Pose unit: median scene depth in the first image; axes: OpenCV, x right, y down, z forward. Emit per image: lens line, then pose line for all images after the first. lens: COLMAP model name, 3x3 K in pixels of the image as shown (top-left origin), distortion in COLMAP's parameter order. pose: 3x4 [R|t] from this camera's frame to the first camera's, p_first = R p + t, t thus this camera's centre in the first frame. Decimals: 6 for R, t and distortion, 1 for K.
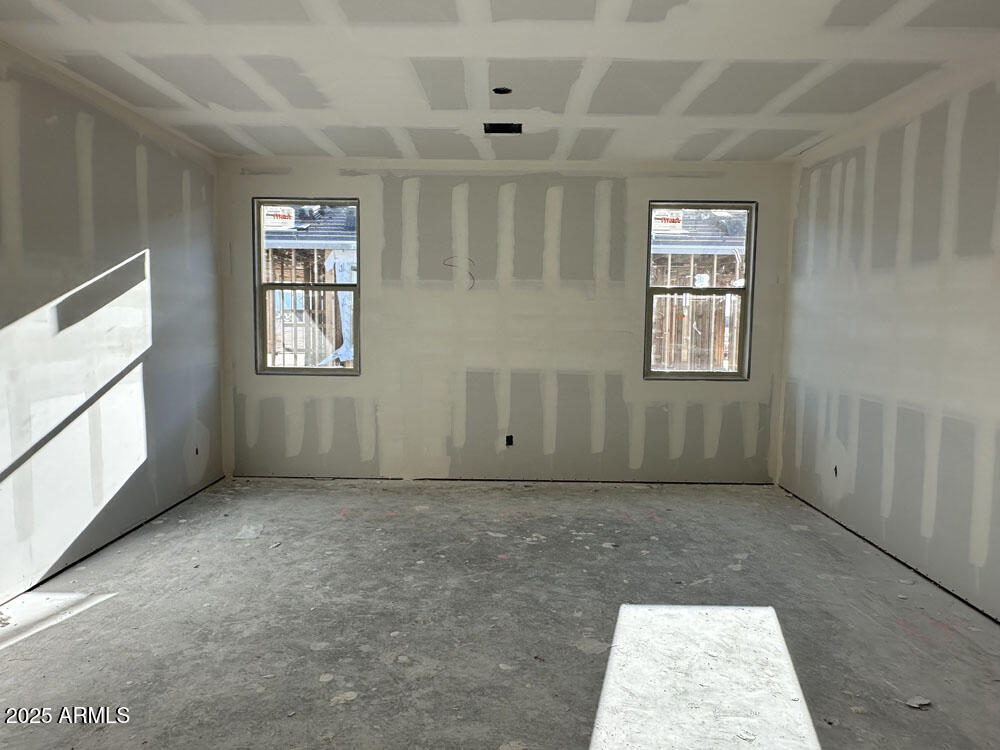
lens RADIAL K [[657.3, 0, 500.0], [0, 657.3, 375.0], [0, 0, 1]] dist [-0.013519, -0.000465]
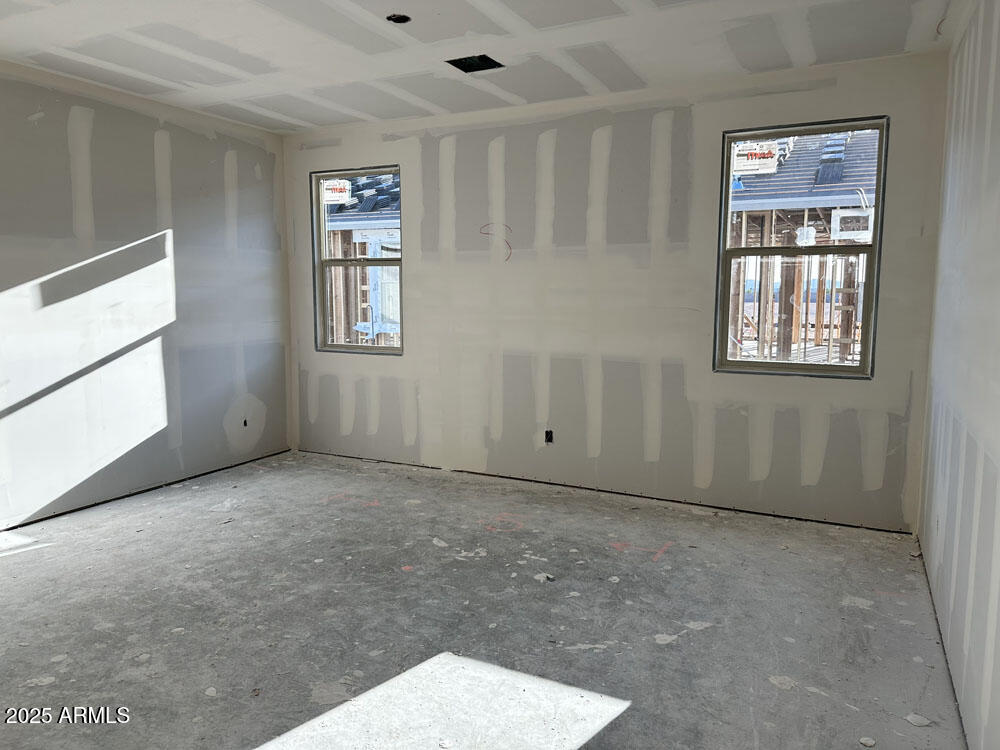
lens RADIAL K [[699.8, 0, 500.0], [0, 699.8, 375.0], [0, 0, 1]] dist [0.074326, -0.115689]
pose [[0.895262, 0.042724, -0.443487, 0.441178], [-0.030810, 0.998946, 0.034038, -0.011478], [0.444473, -0.016809, 0.895634, 0.197092]]
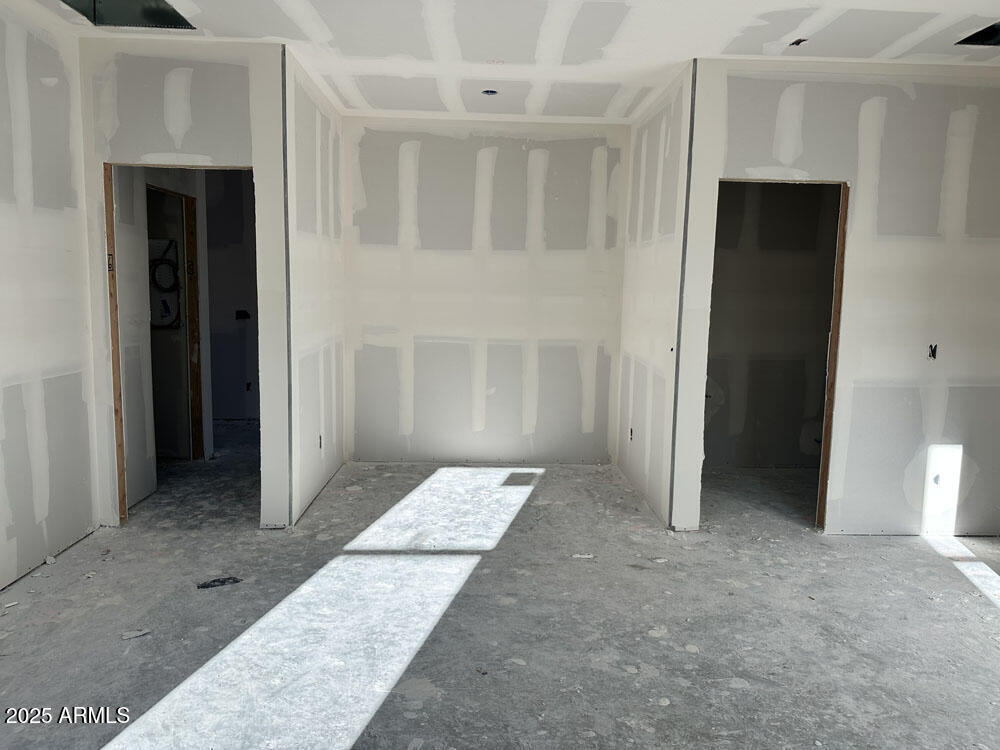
lens RADIAL K [[699.8, 0, 500.0], [0, 699.8, 375.0], [0, 0, 1]] dist [0.074326, -0.115689]
pose [[-0.998787, -0.028435, -0.040195, 0.051737], [-0.036176, 0.977602, 0.207332, -0.099245], [0.033399, 0.208534, -0.977445, 1.118837]]
